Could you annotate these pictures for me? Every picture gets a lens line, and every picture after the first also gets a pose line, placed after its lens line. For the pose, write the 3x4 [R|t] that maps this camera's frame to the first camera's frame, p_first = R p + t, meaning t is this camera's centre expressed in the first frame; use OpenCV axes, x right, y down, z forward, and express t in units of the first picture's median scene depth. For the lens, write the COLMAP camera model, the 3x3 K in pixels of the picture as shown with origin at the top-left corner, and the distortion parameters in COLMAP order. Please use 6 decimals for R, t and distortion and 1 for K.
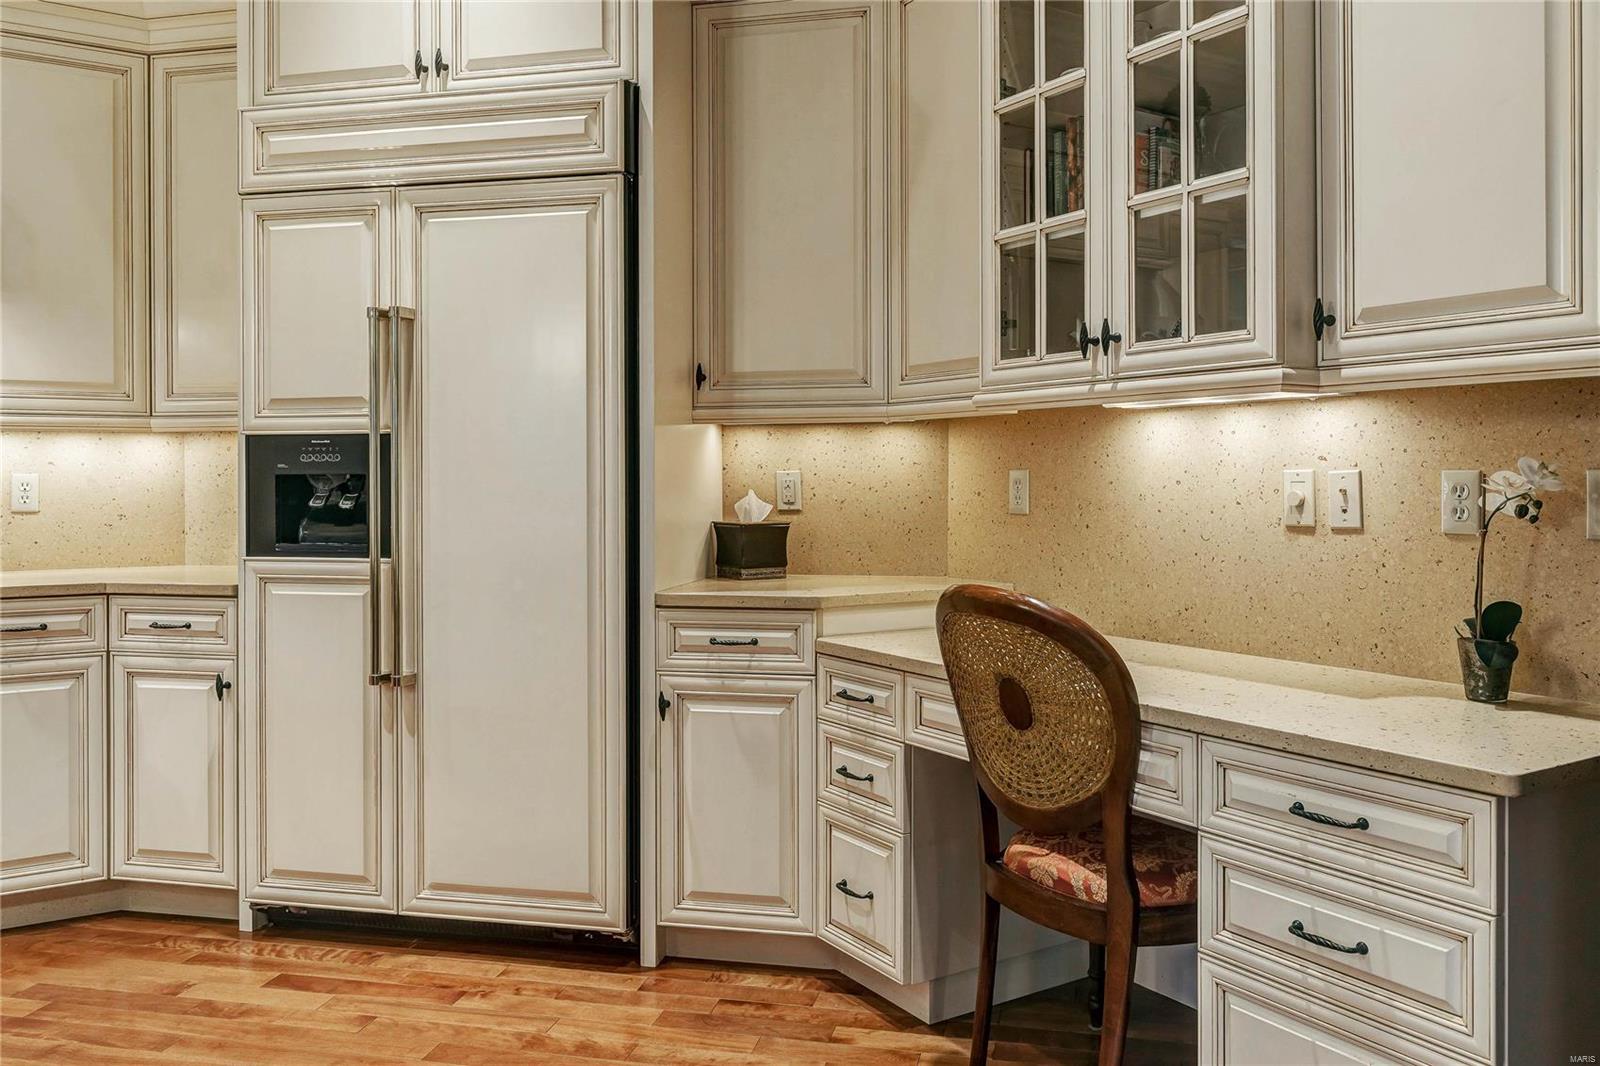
lens RADIAL K [[1227.1, 0, 802.0], [0, 1227.1, 486.4], [0, 0, 1]] dist [0.000843, -0.007124]
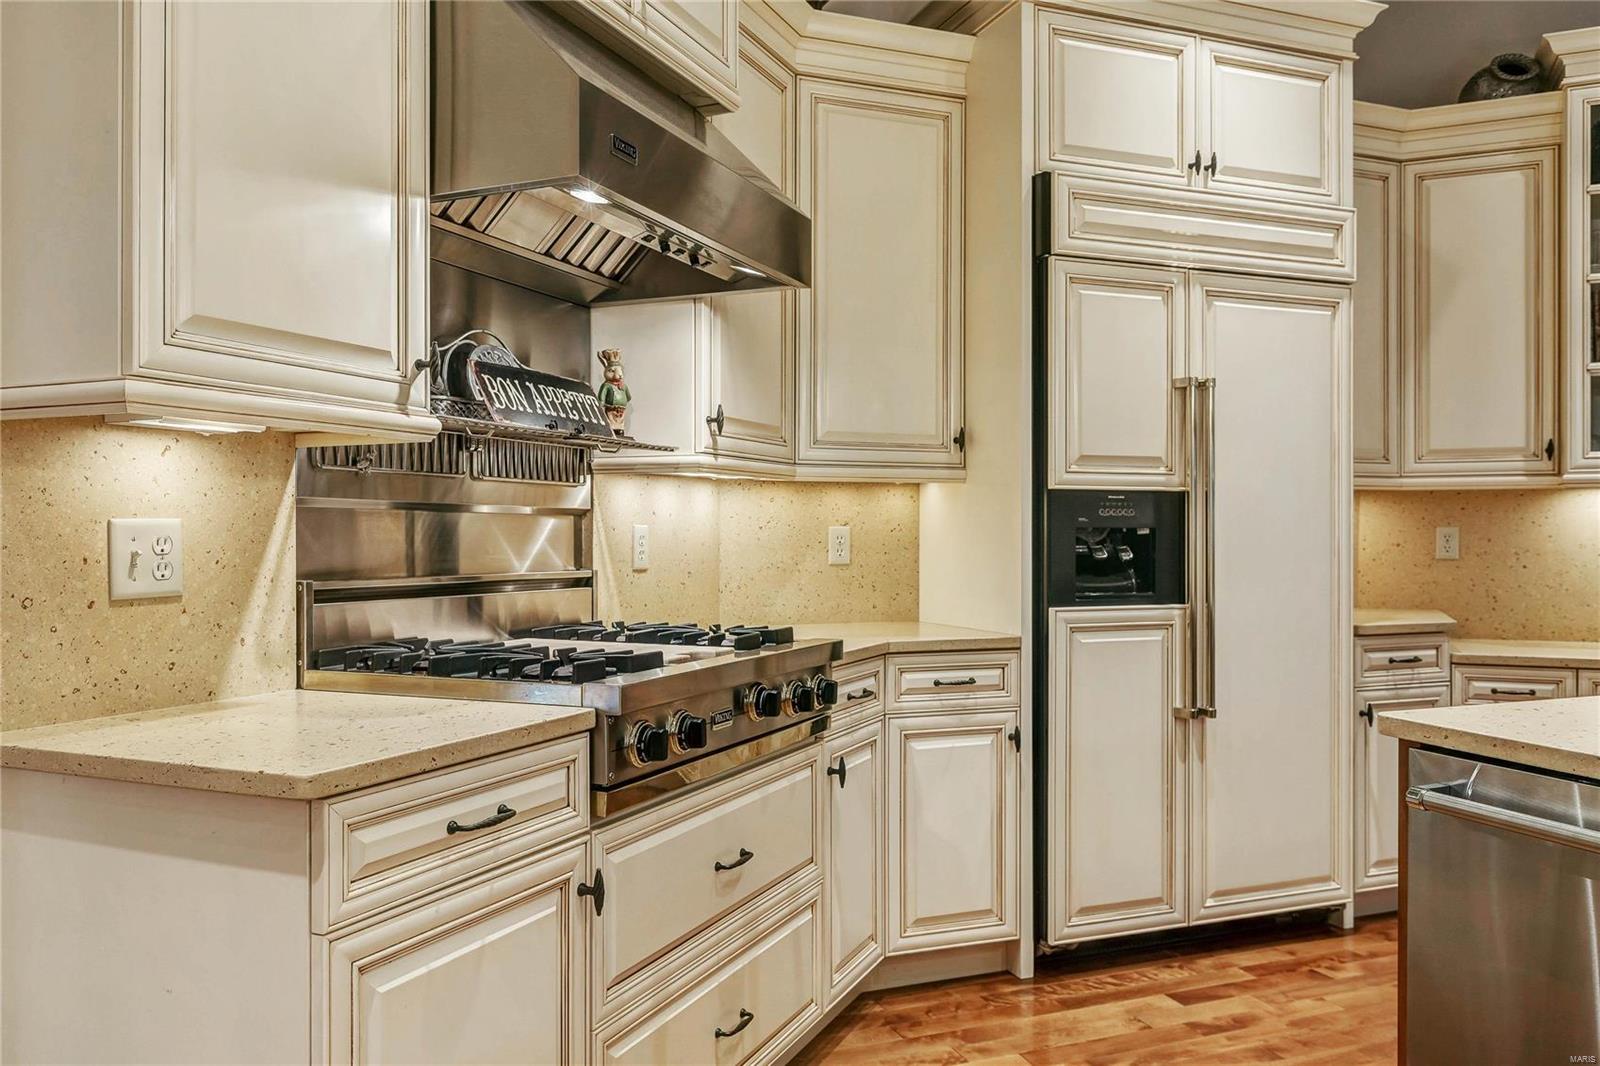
lens RADIAL K [[1227.1, 0, 785.6], [0, 1227.1, 531.6], [0, 0, 1]] dist [0.000843, -0.007124]
pose [[0.831006, 0.003053, 0.556254, -1.245577], [0.001122, 0.999974, -0.007164, 0.000741], [-0.556262, 0.006577, 0.830981, 0.279677]]
